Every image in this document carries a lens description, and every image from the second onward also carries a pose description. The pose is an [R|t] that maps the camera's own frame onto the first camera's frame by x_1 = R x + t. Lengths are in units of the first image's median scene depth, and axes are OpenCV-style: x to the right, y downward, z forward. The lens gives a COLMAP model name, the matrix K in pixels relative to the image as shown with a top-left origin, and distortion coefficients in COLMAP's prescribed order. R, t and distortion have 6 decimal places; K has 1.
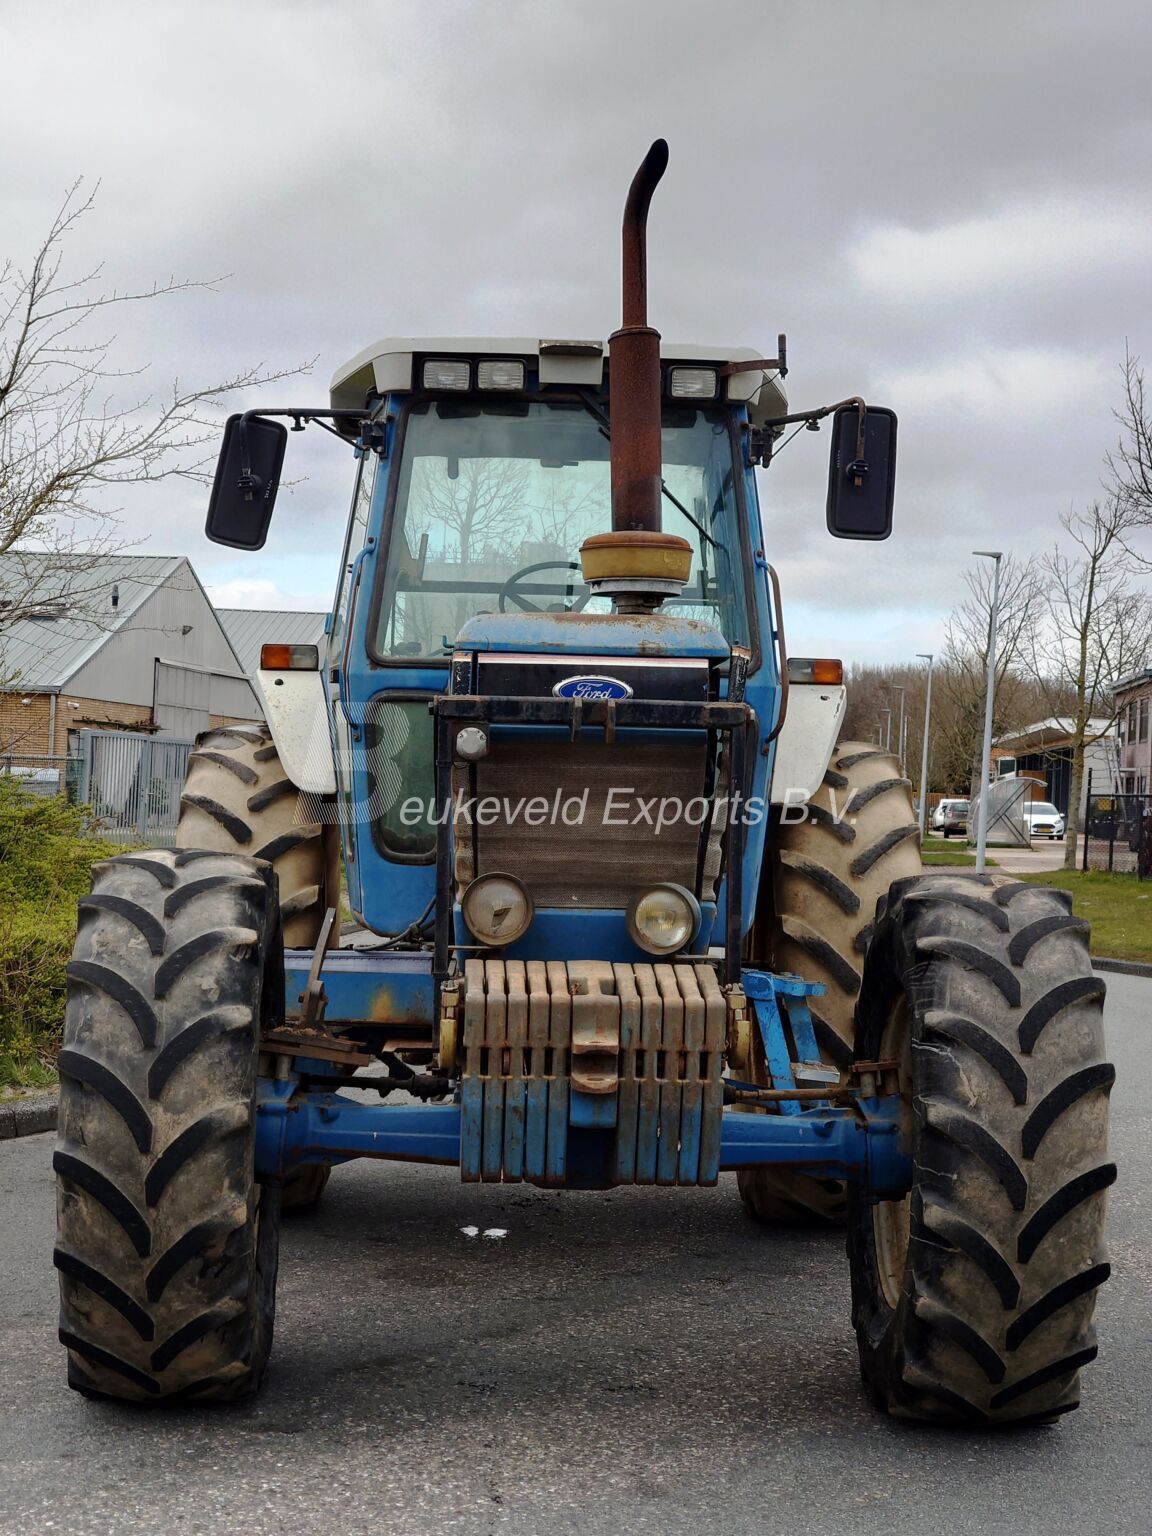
lens RADIAL K [[2684.4, 0, 576.0], [0, 2684.4, 768.0], [0, 0, 1]] dist [0.044540, -0.015038]
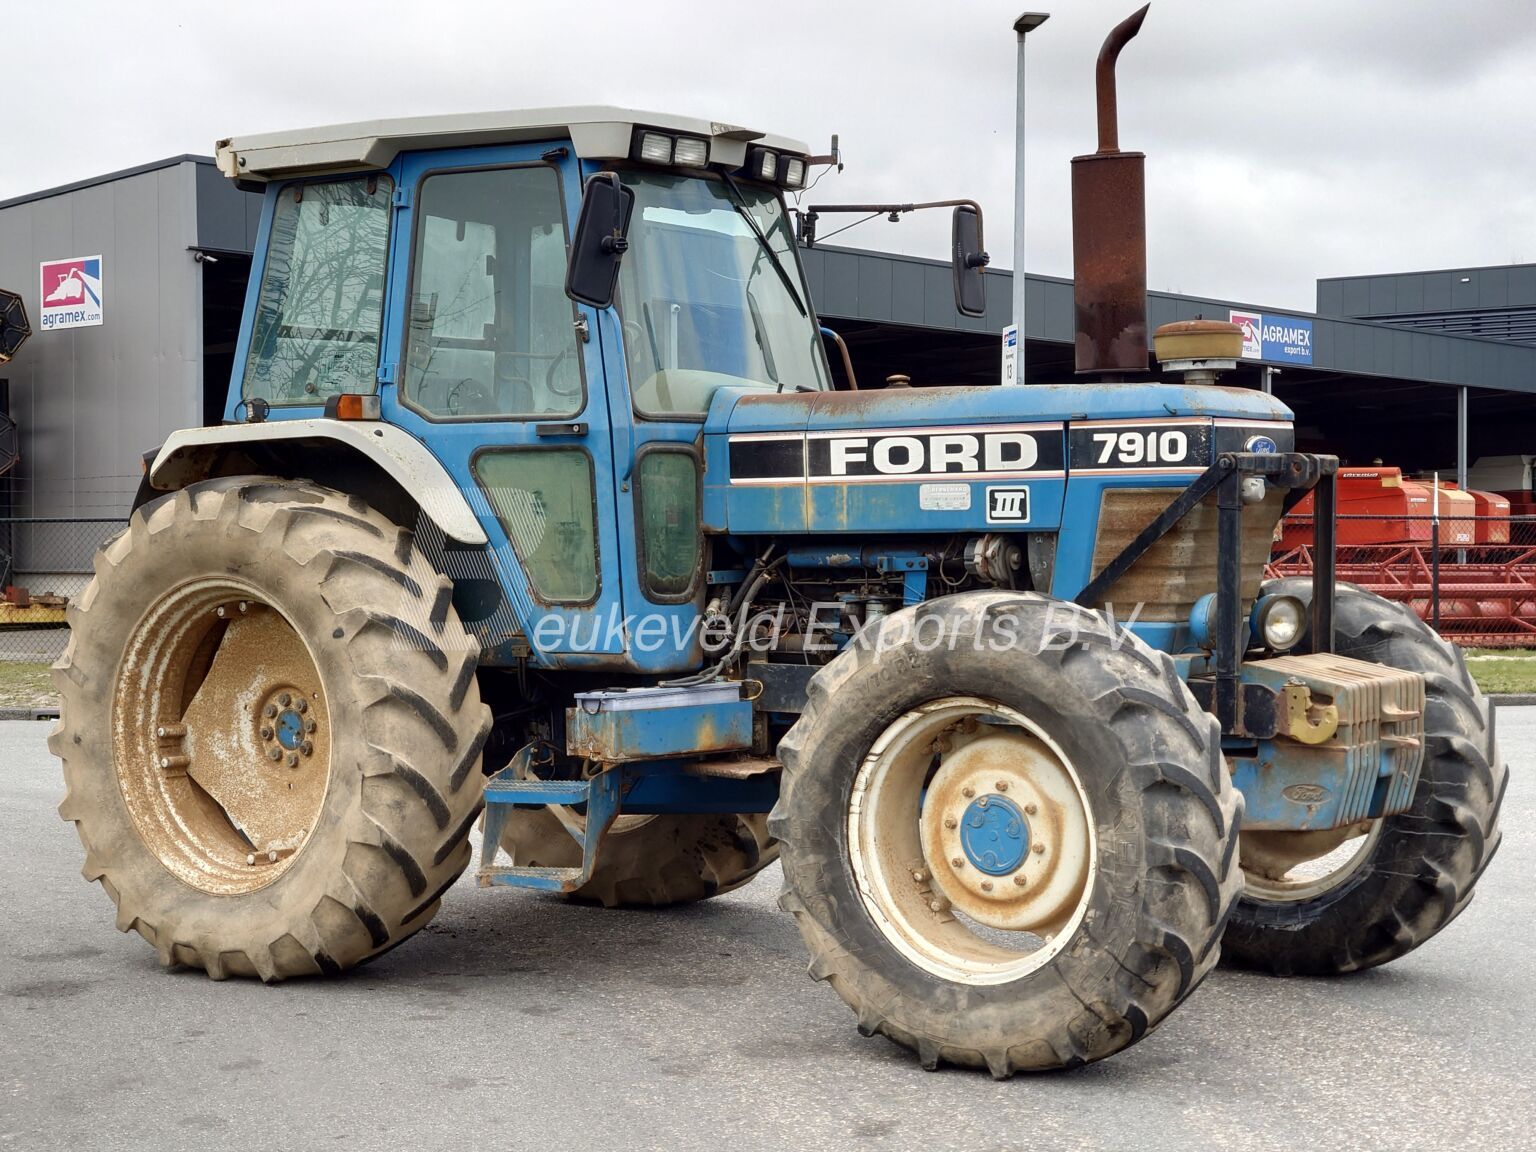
lens RADIAL K [[2684.4, 0, 768.0], [0, 2684.4, 576.0], [0, 0, 1]] dist [0.044540, -0.015038]
pose [[0.601347, -0.050892, 0.797365, -0.917884], [0.021626, 0.998640, 0.047429, -0.026321], [-0.798695, -0.011277, 0.601630, 0.328161]]
